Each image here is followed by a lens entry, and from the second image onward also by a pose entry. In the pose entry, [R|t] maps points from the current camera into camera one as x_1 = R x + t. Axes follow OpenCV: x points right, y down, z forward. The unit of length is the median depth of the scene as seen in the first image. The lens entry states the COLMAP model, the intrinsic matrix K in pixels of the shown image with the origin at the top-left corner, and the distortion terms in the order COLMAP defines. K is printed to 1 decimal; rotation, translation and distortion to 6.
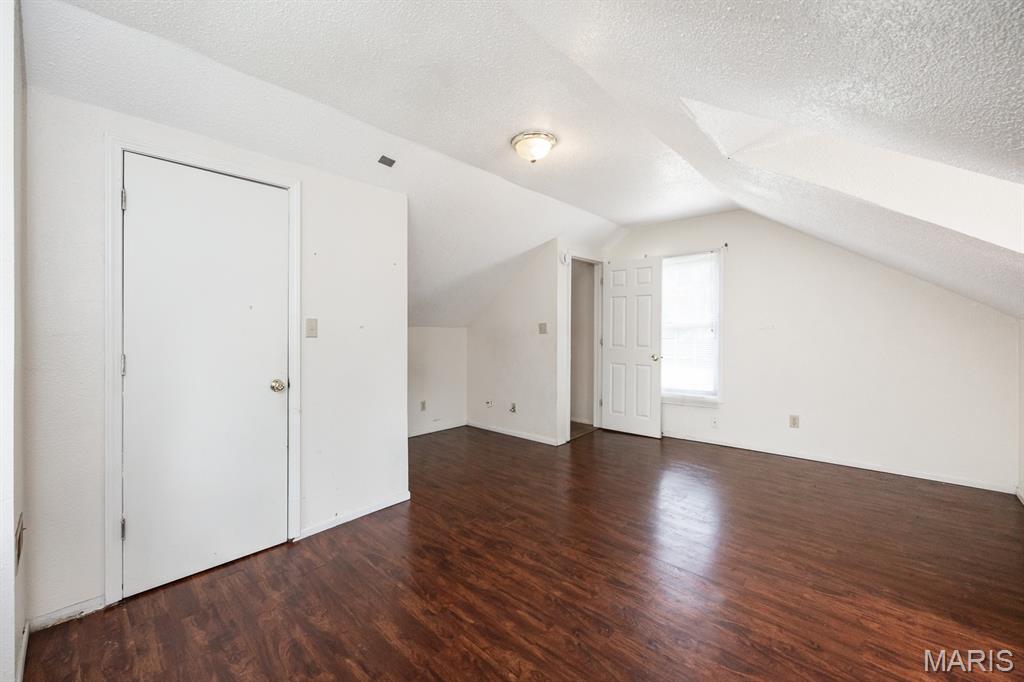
lens RADIAL K [[416.9, 0, 513.1], [0, 416.9, 334.6], [0, 0, 1]] dist [0.000497, 0.000092]
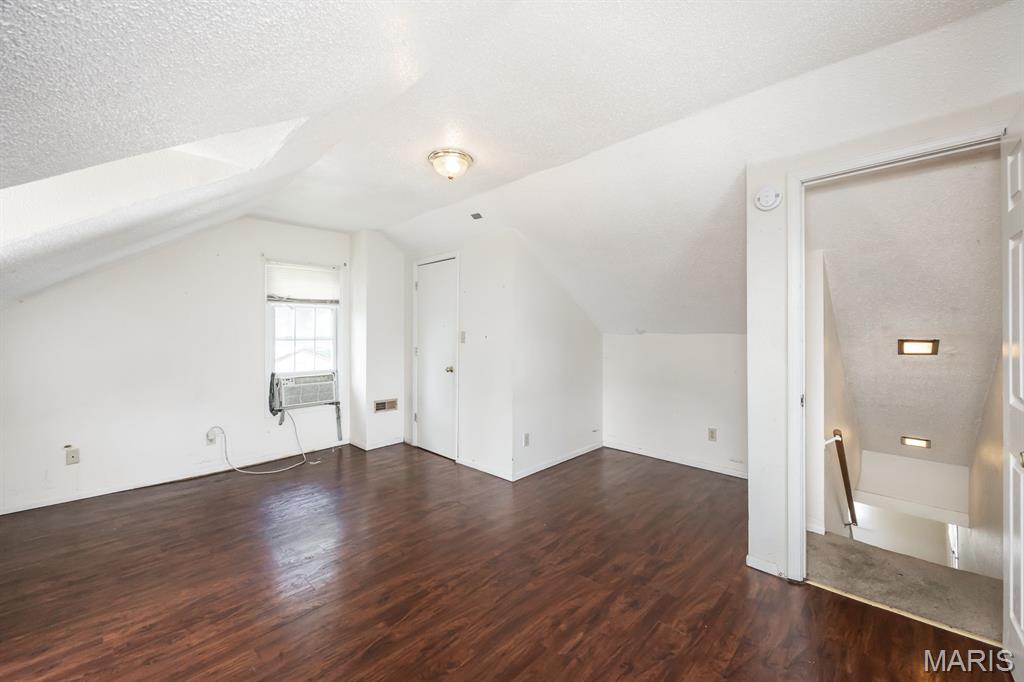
lens RADIAL K [[407.0, 0, 512.6], [0, 407.0, 336.4], [0, 0, 1]] dist [0.000564, 0.000077]
pose [[-0.056320, 0.011270, -0.998349, 1.227077], [-0.003573, 0.999928, 0.011490, -0.047530], [0.998406, 0.004214, -0.056276, 1.428689]]
